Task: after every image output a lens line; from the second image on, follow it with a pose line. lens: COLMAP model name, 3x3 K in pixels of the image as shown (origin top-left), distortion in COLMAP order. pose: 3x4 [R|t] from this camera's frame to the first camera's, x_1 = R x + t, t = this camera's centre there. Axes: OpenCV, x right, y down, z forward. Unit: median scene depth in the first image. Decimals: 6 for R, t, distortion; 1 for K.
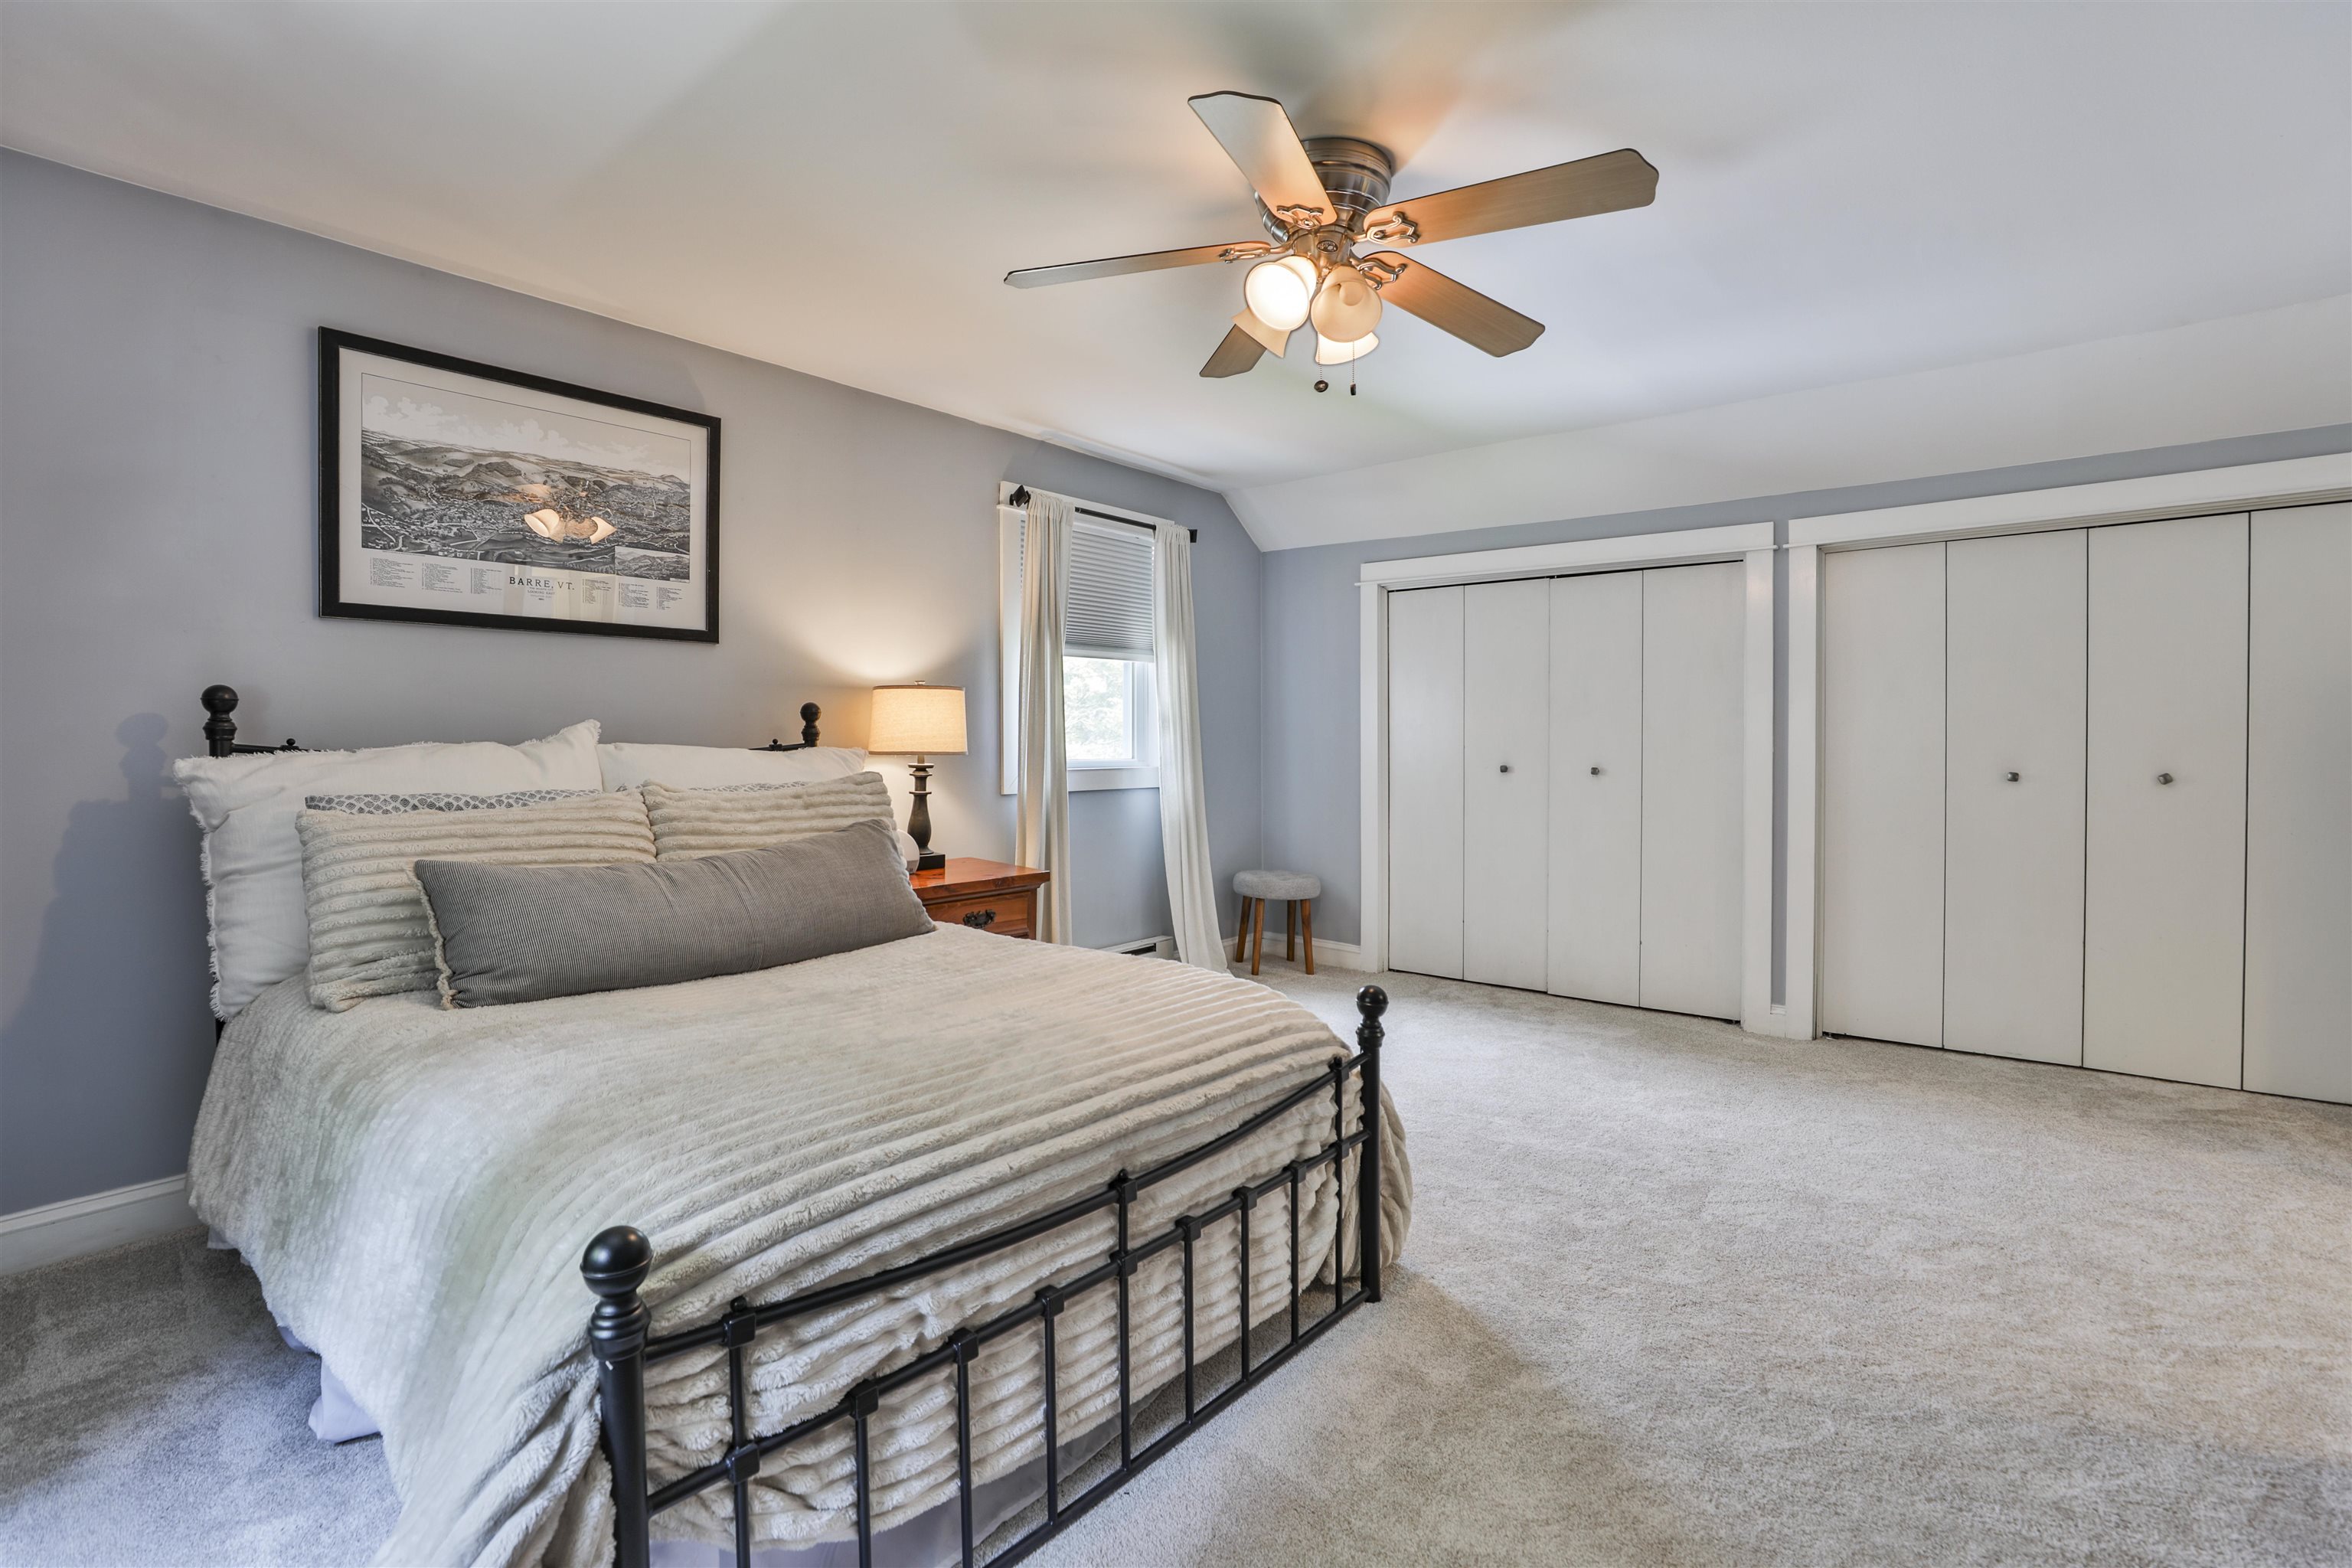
lens RADIAL K [[1128.6, 0, 1158.5], [0, 1128.6, 762.9], [0, 0, 1]] dist [-0.045515, 0.014005]
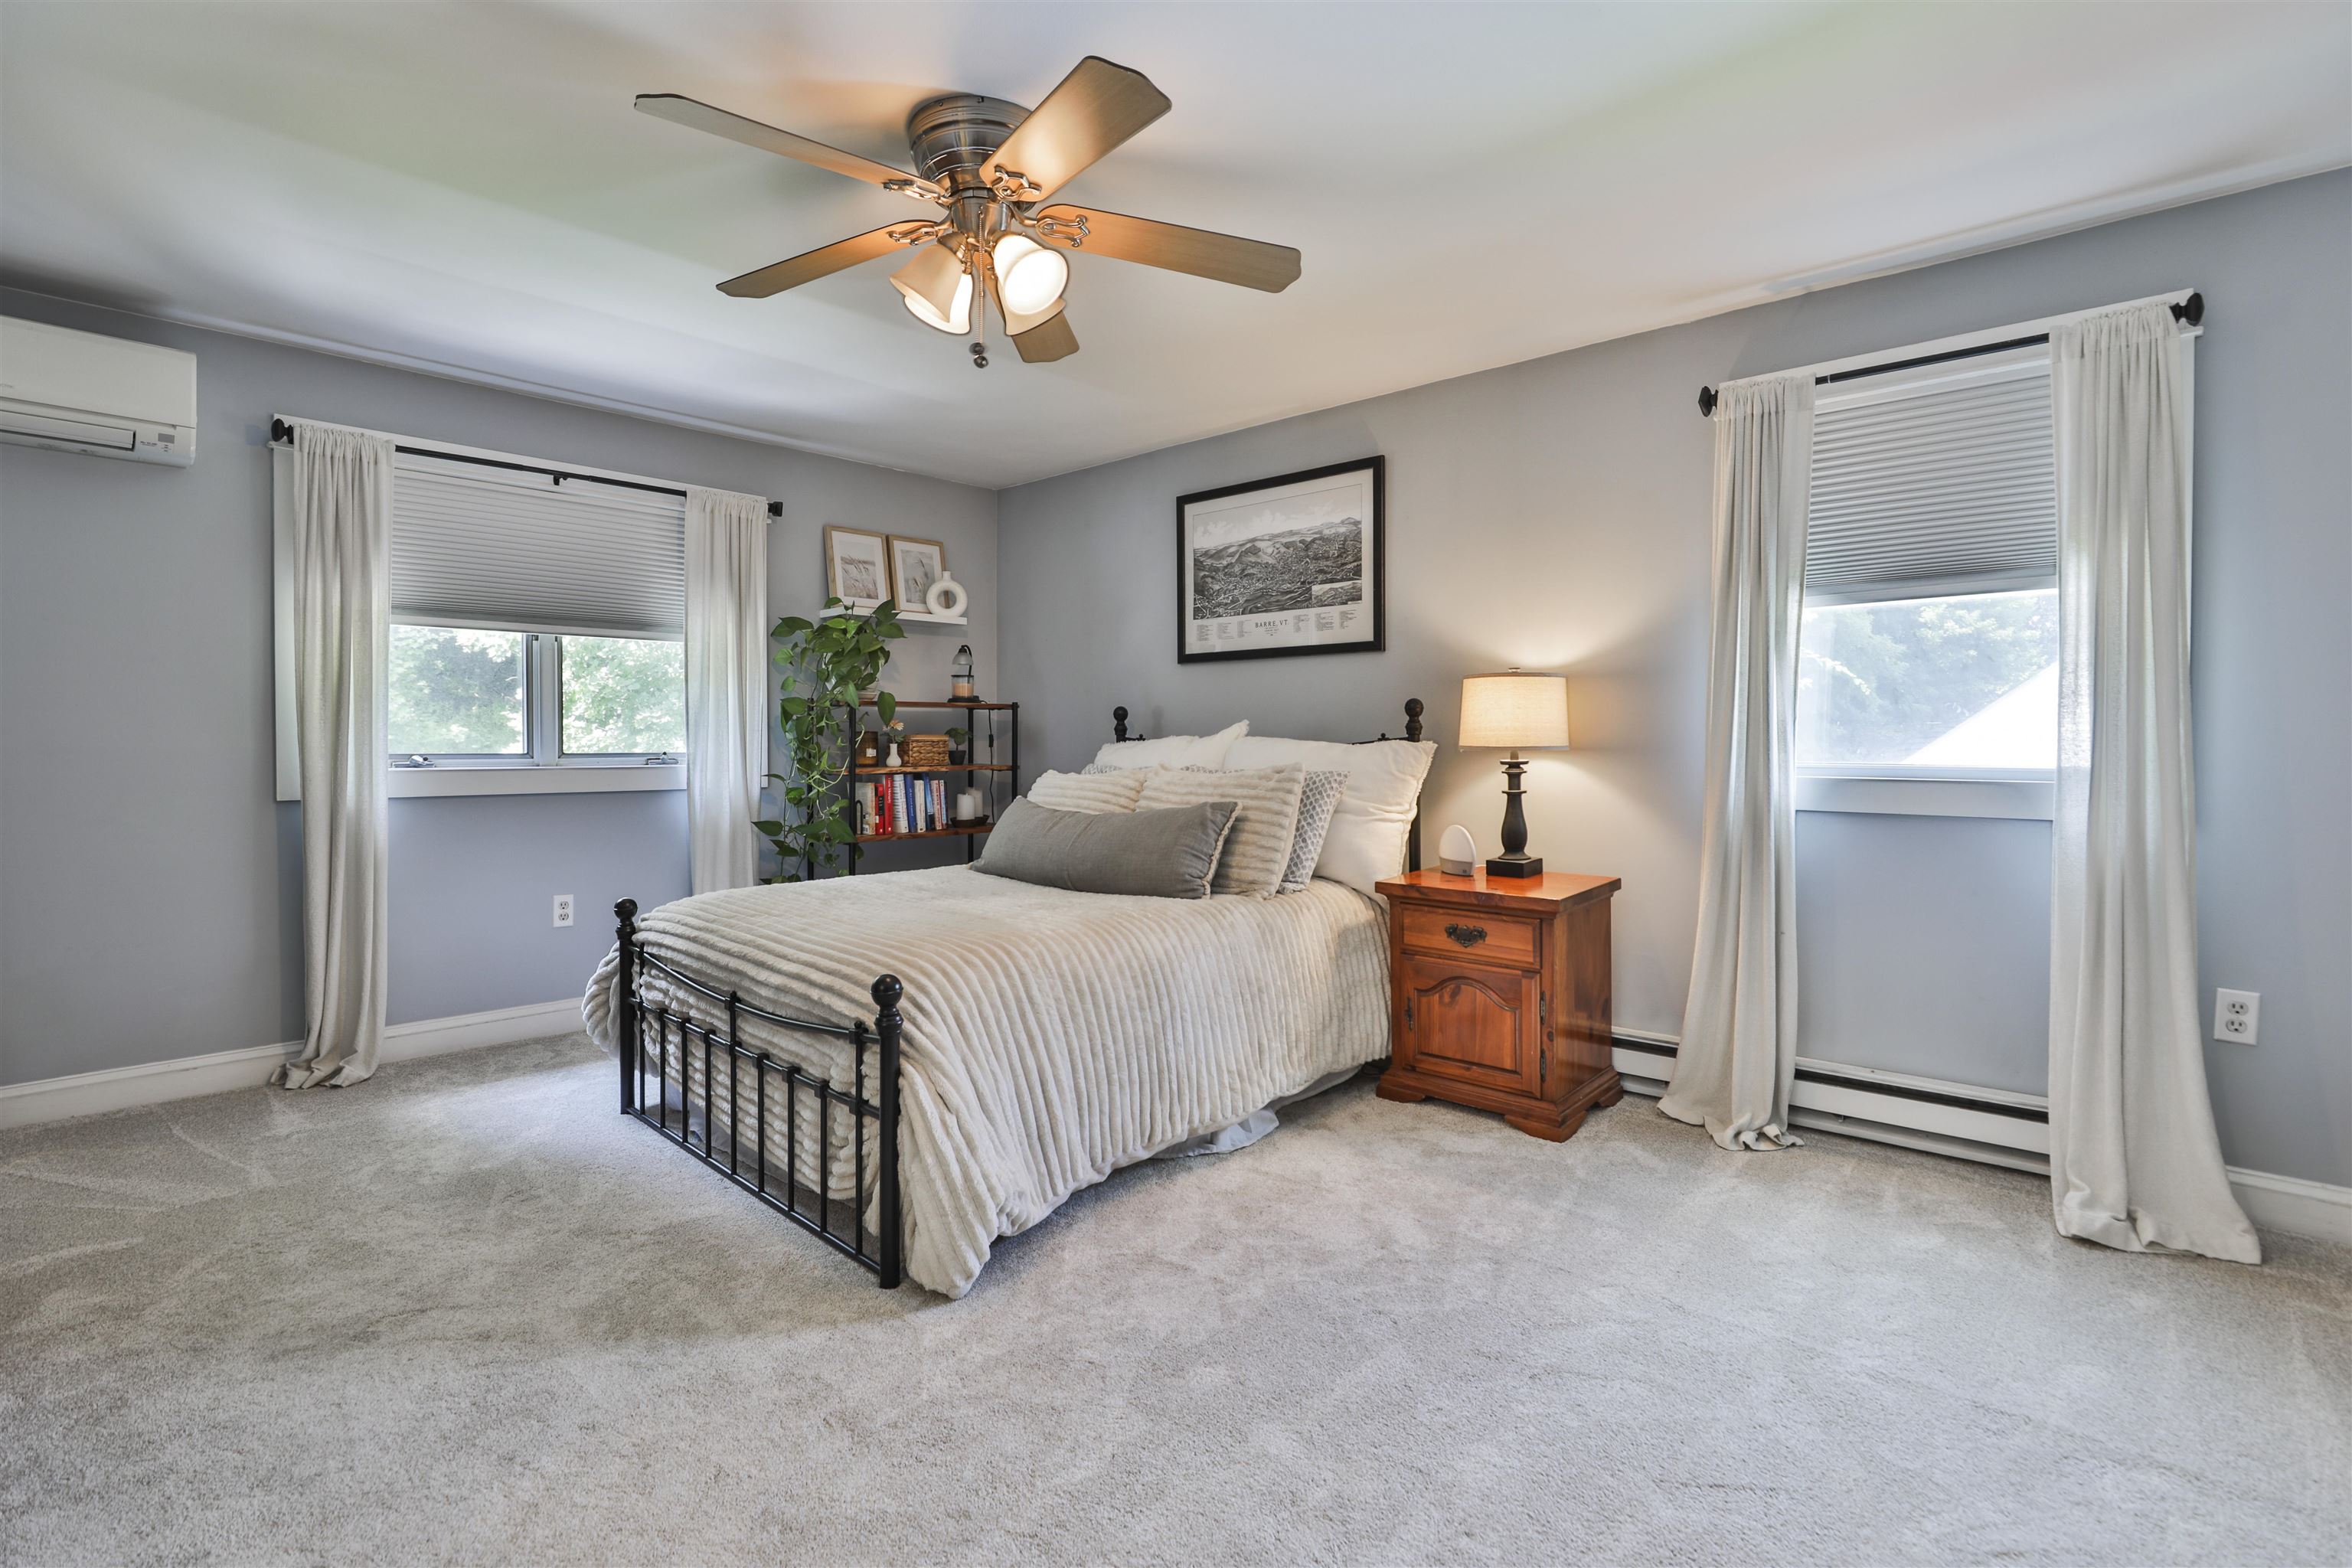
lens RADIAL K [[1128.6, 0, 1223.0], [0, 1128.6, 765.0], [0, 0, 1]] dist [-0.045515, 0.014005]
pose [[-0.055459, 0.022396, -0.998210, 0.890543], [-0.020966, 0.999502, 0.023589, -0.014288], [0.998241, 0.022236, -0.054962, 1.029330]]
